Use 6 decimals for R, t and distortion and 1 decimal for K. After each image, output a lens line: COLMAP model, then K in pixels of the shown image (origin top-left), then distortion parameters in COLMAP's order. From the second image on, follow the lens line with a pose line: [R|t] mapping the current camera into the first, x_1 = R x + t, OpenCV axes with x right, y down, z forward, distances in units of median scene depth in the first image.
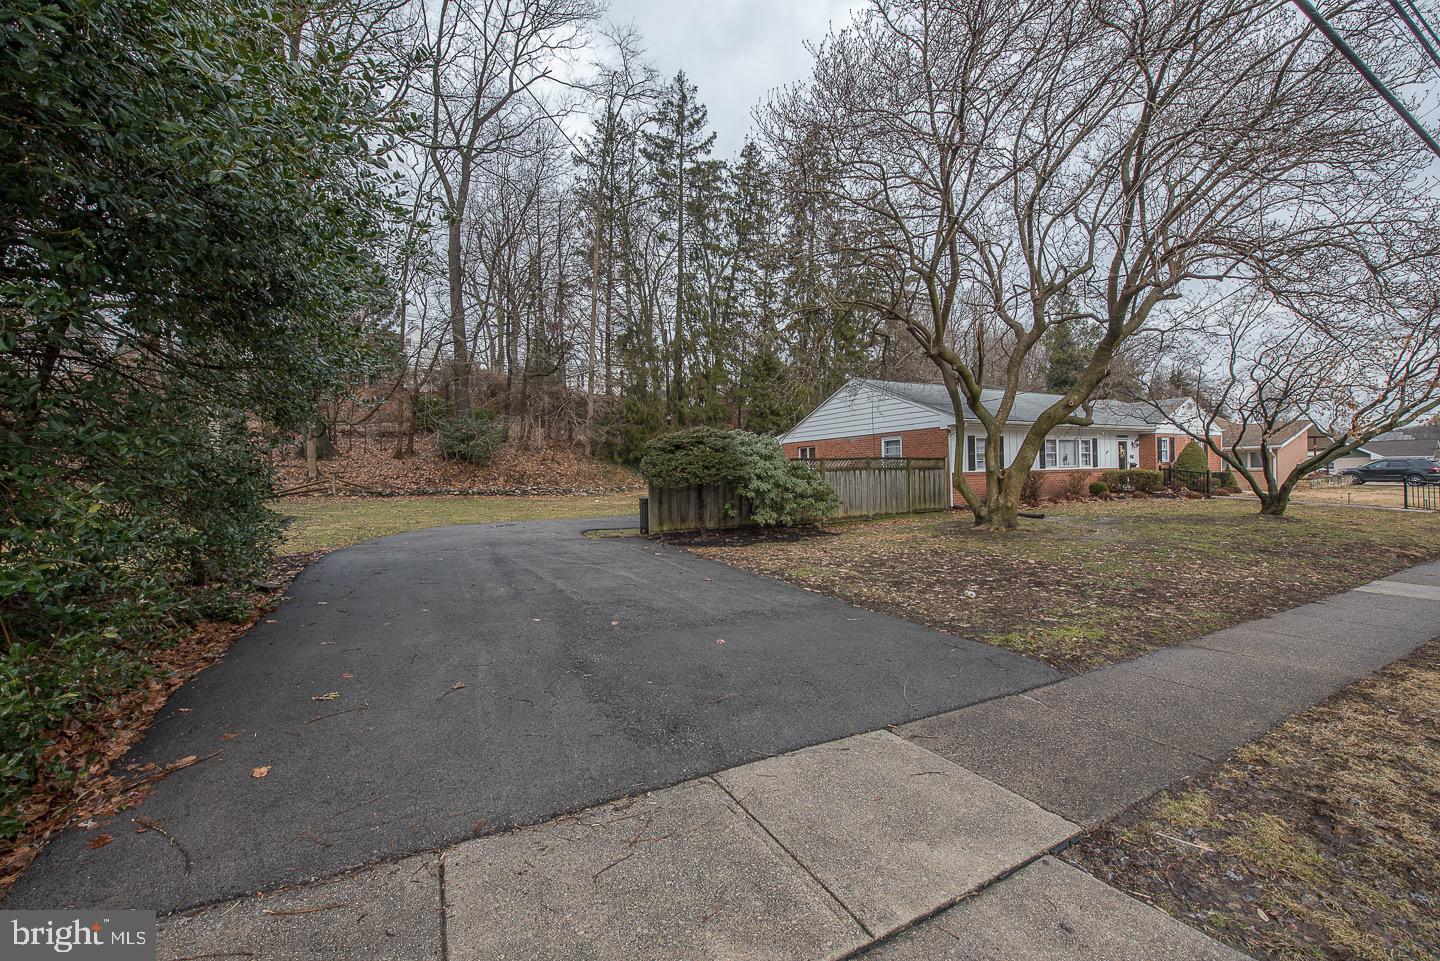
lens RADIAL K [[571.9, 0, 717.4], [0, 571.9, 480.1], [0, 0, 1]] dist [-0.018660, -0.001390]
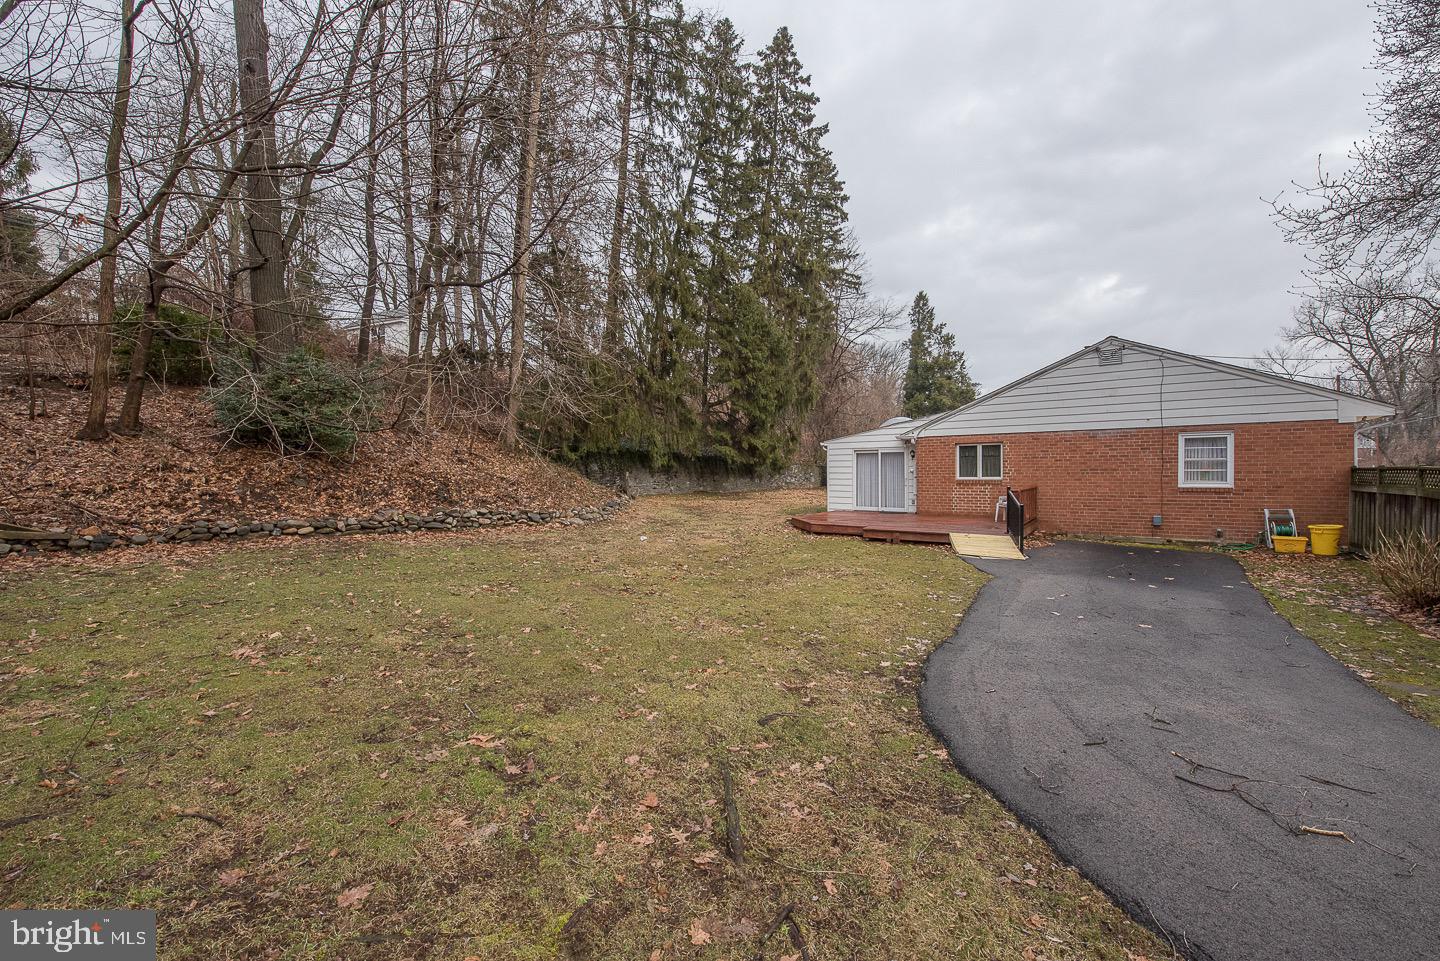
lens RADIAL K [[571.9, 0, 722.8], [0, 571.9, 481.4], [0, 0, 1]] dist [-0.018660, -0.001390]
pose [[0.909099, 0.006626, 0.416528, -0.358999], [-0.005549, 0.999977, -0.003796, -0.011757], [-0.416543, 0.001139, 0.909115, 0.518549]]
